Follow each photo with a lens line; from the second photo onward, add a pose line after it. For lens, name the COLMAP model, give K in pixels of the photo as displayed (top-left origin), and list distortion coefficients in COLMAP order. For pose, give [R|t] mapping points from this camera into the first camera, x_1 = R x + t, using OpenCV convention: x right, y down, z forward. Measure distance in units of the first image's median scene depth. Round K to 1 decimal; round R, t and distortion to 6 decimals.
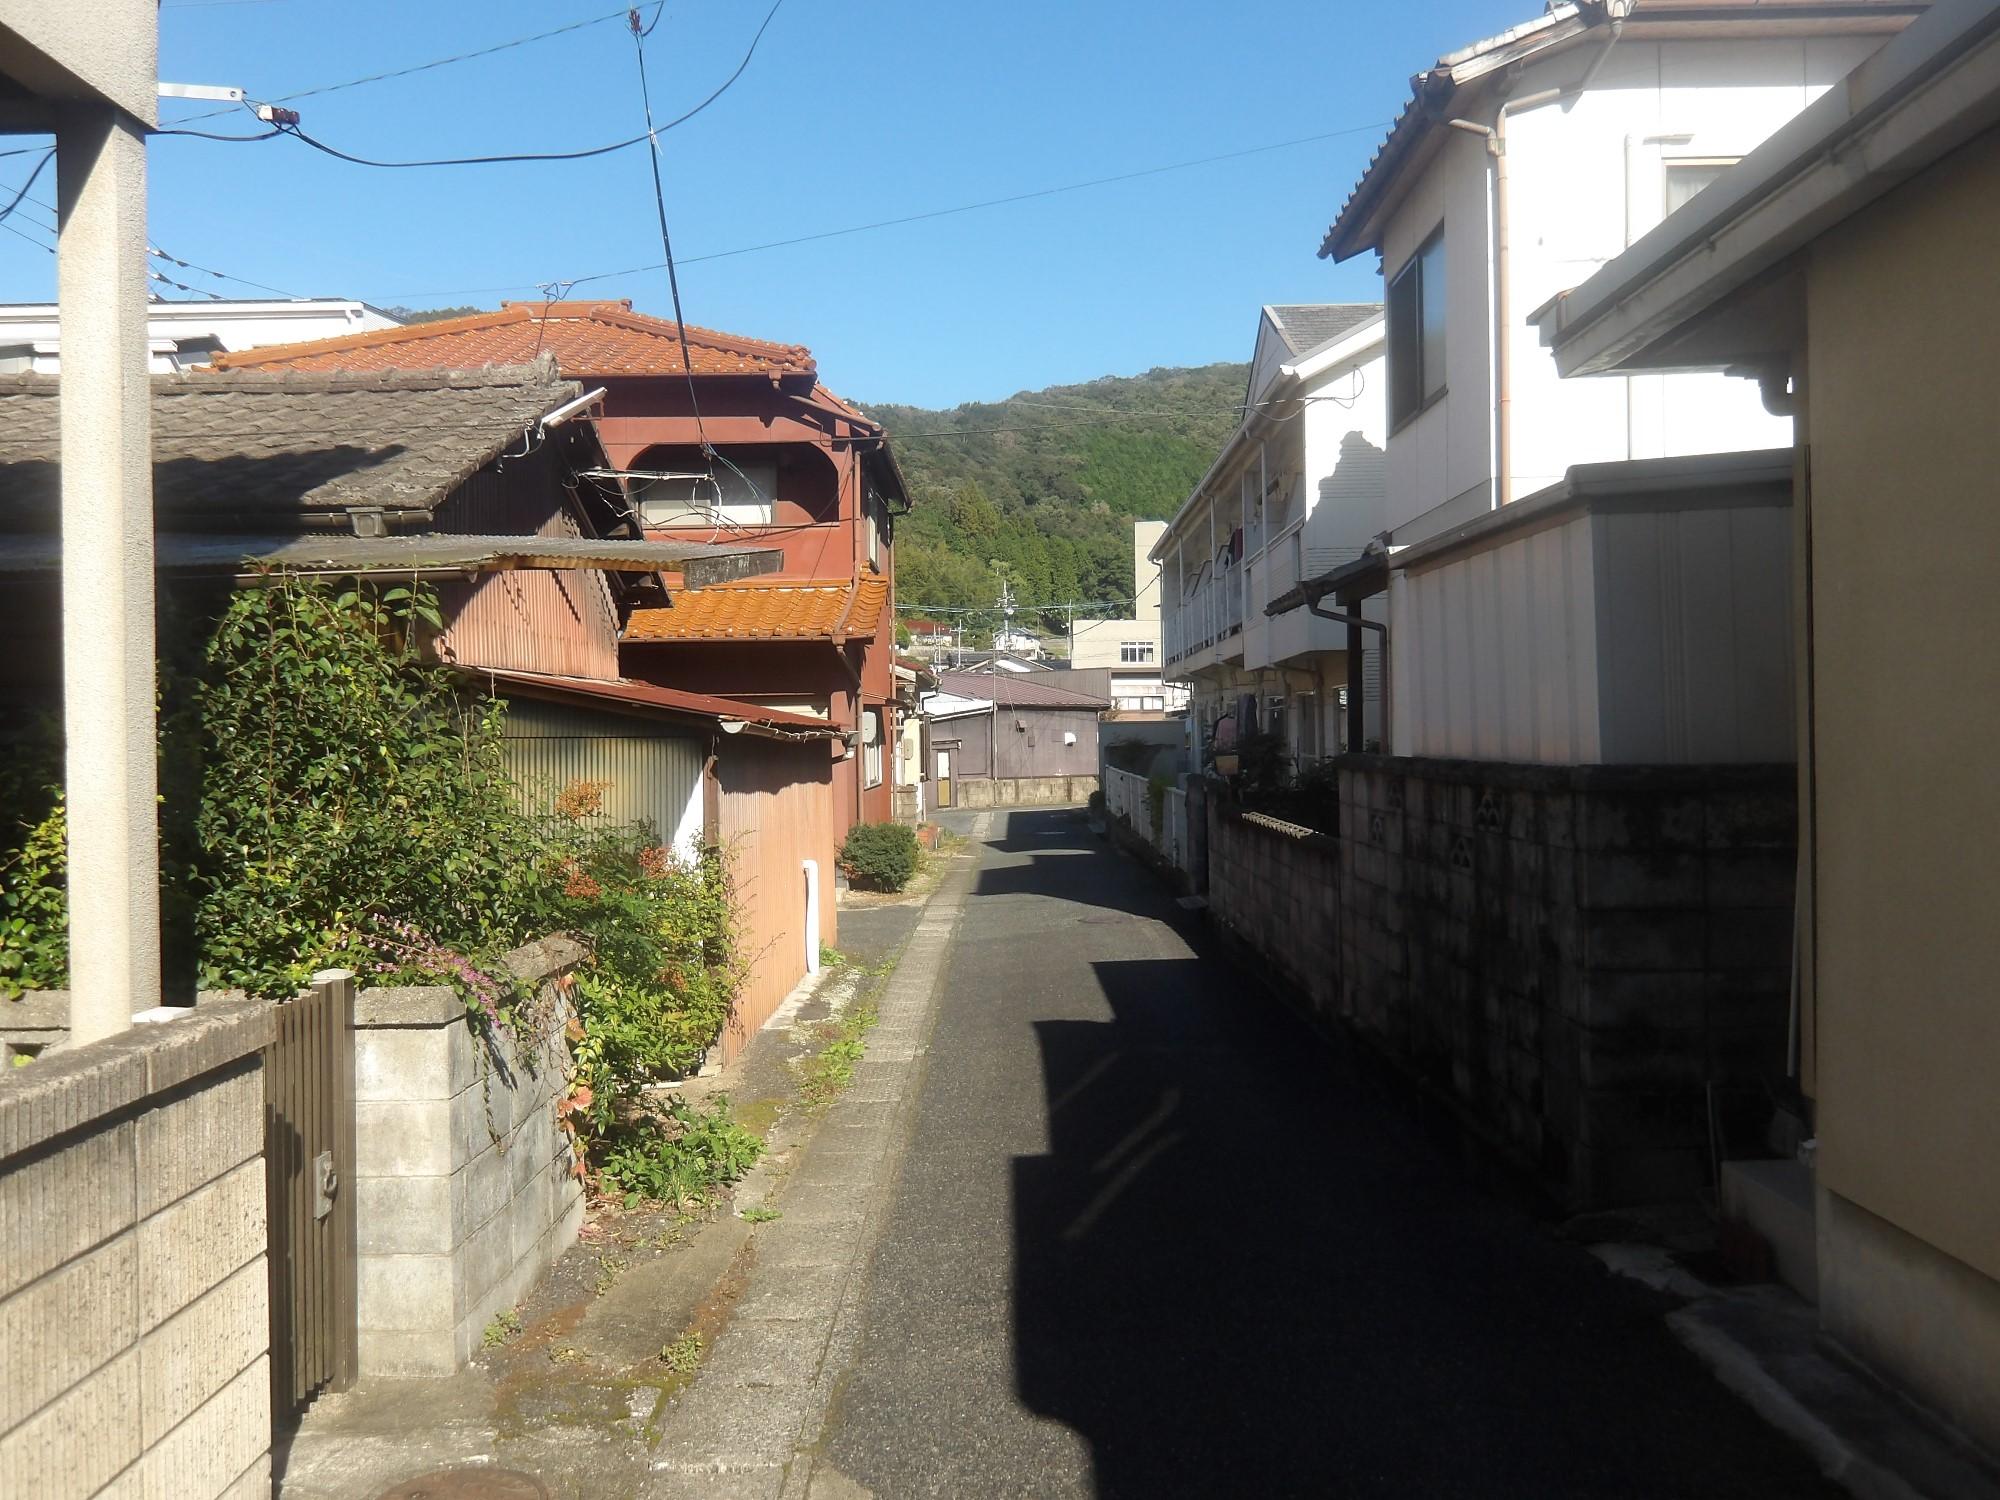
lens RADIAL K [[1645.0, 0, 996.8], [0, 1645.0, 748.8], [0, 0, 1]] dist [0.005522, -0.006807]
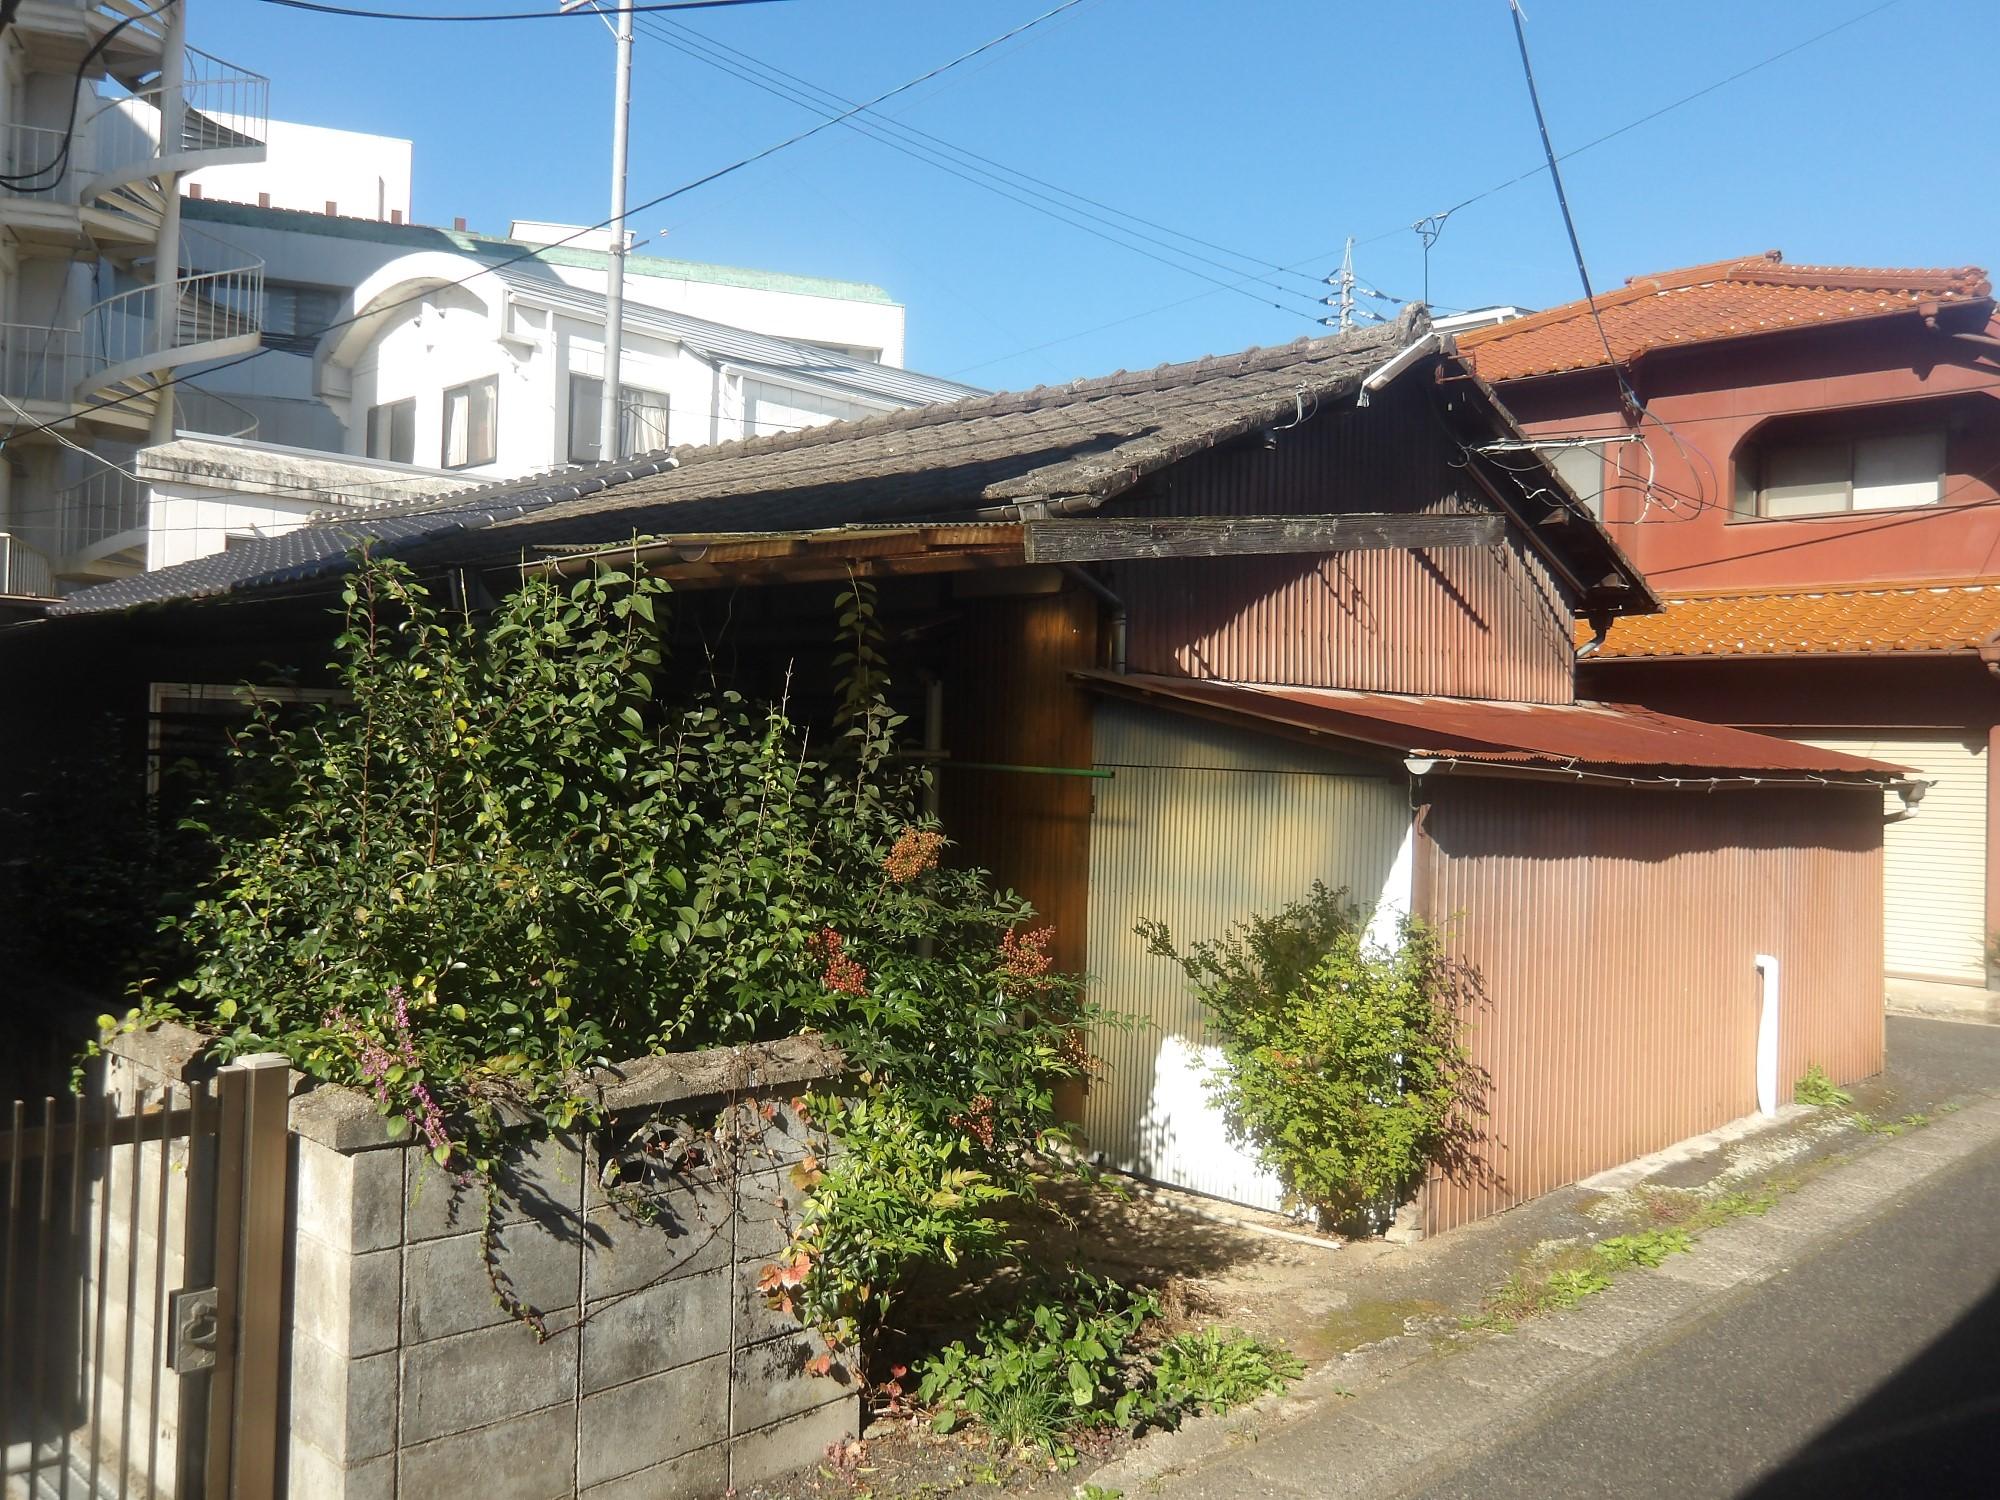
lens RADIAL K [[1645.0, 0, 998.2], [0, 1645.0, 743.9], [0, 0, 1]] dist [0.005522, -0.006807]
pose [[0.722318, 0.029463, -0.690933, 0.156489], [-0.042205, 0.999108, -0.001517, -0.010792], [0.690272, 0.030256, 0.722917, 0.275125]]
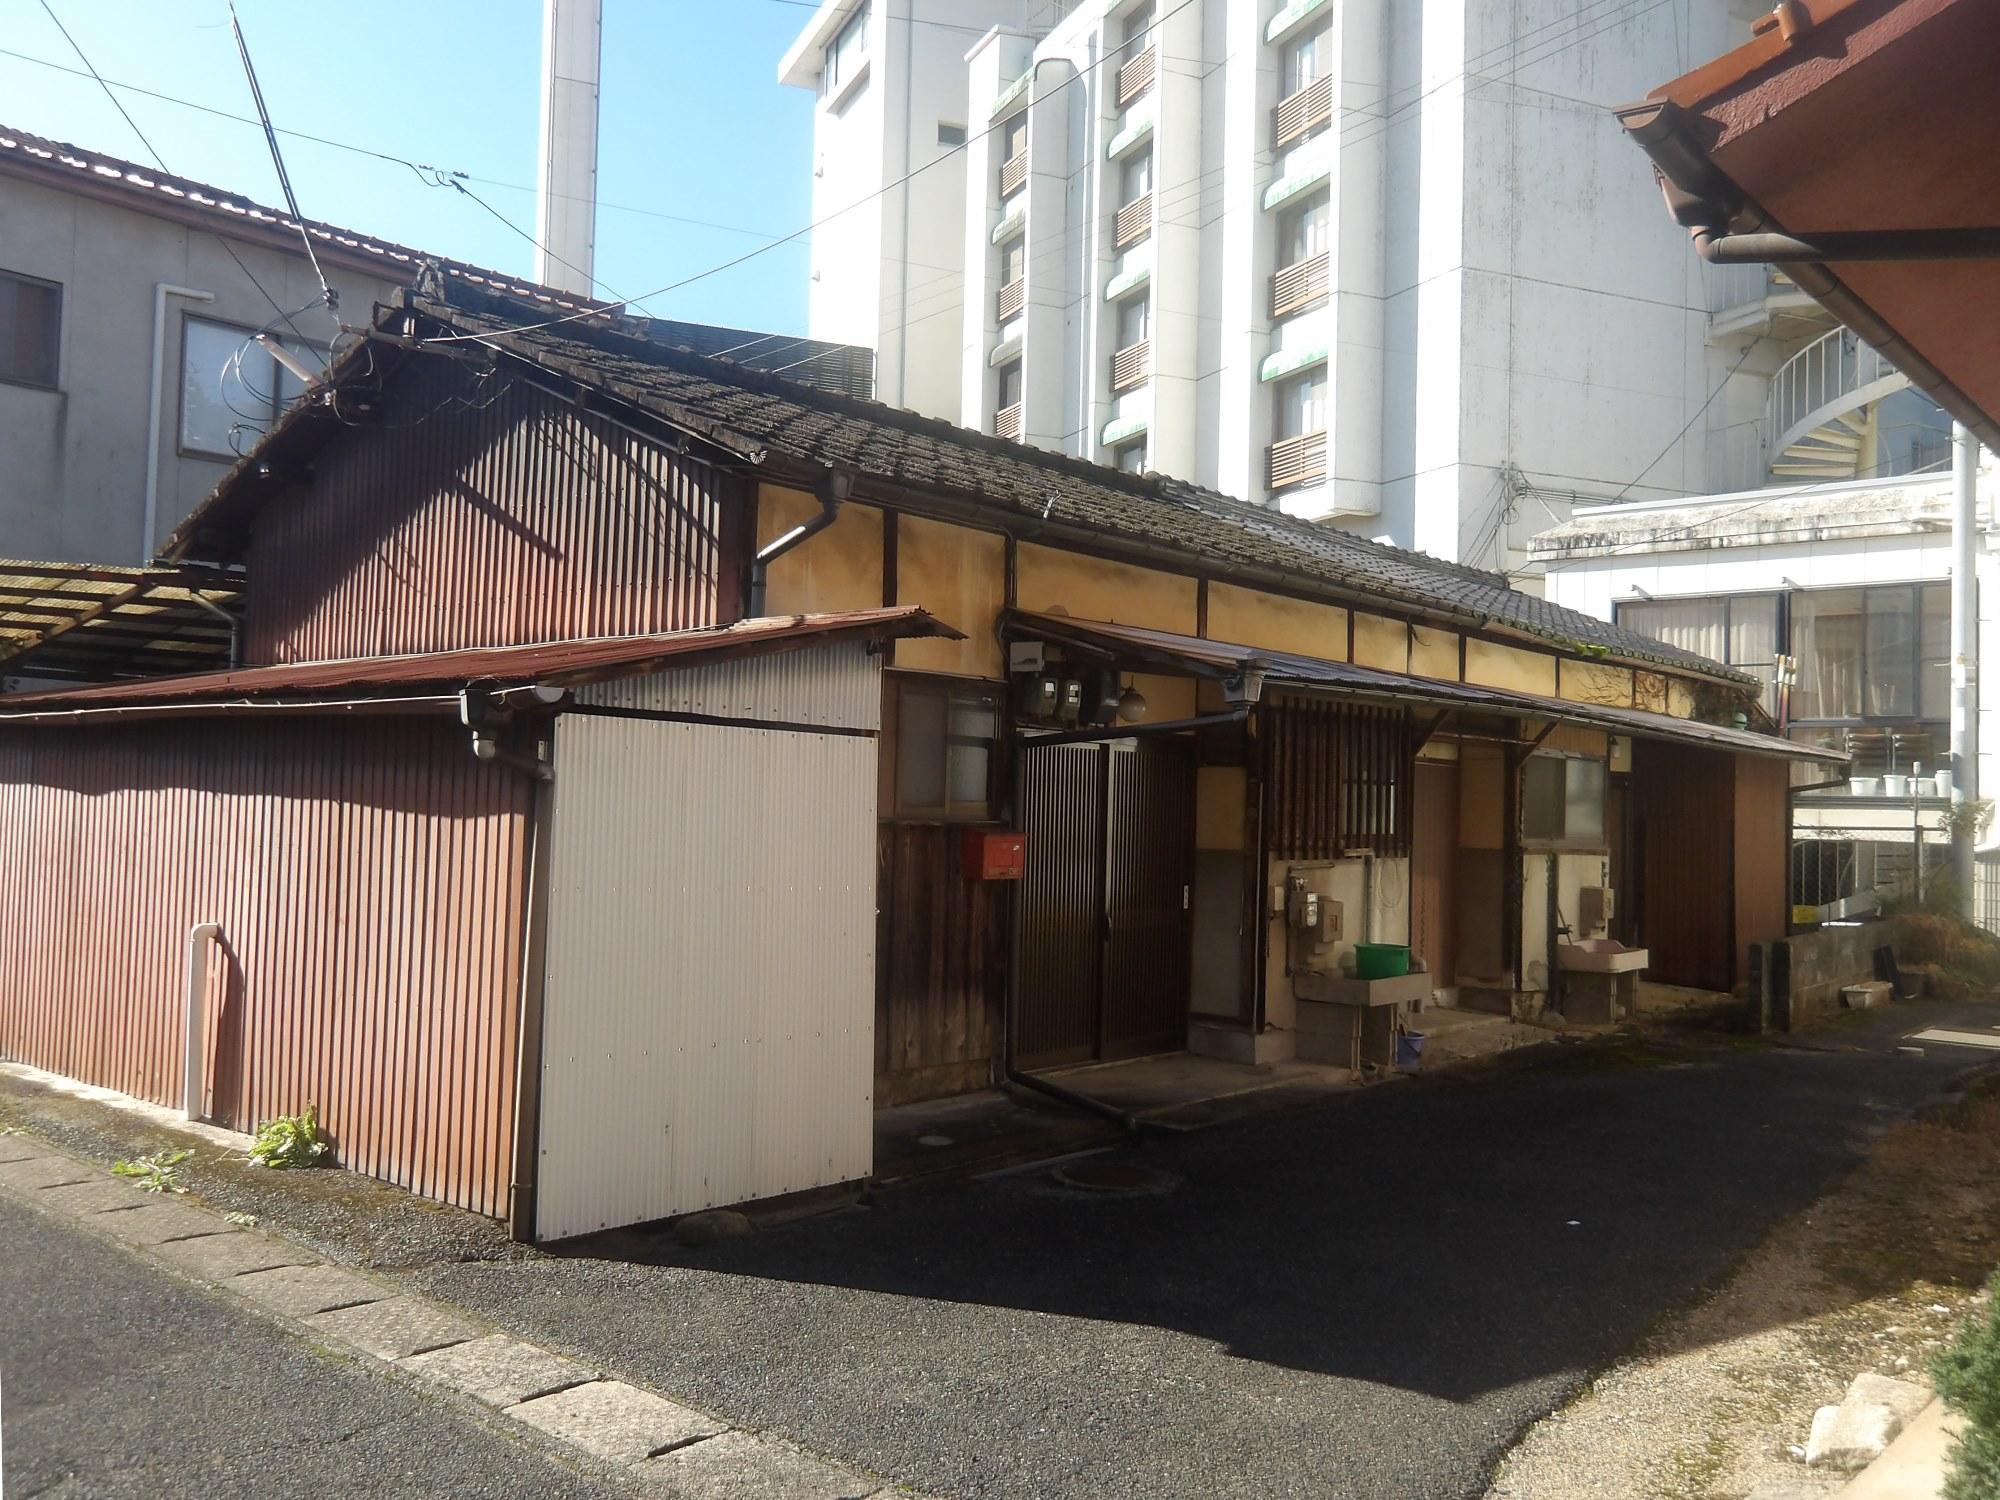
lens RADIAL K [[1709.5, 0, 995.9], [0, 1709.5, 745.7], [0, 0, 1]] dist [0.000839, -0.000590]
pose [[-0.651729, -0.029595, -0.757874, 0.190440], [-0.020705, 0.999560, -0.021227, 0.013088], [0.758169, 0.001858, -0.652055, 1.833417]]
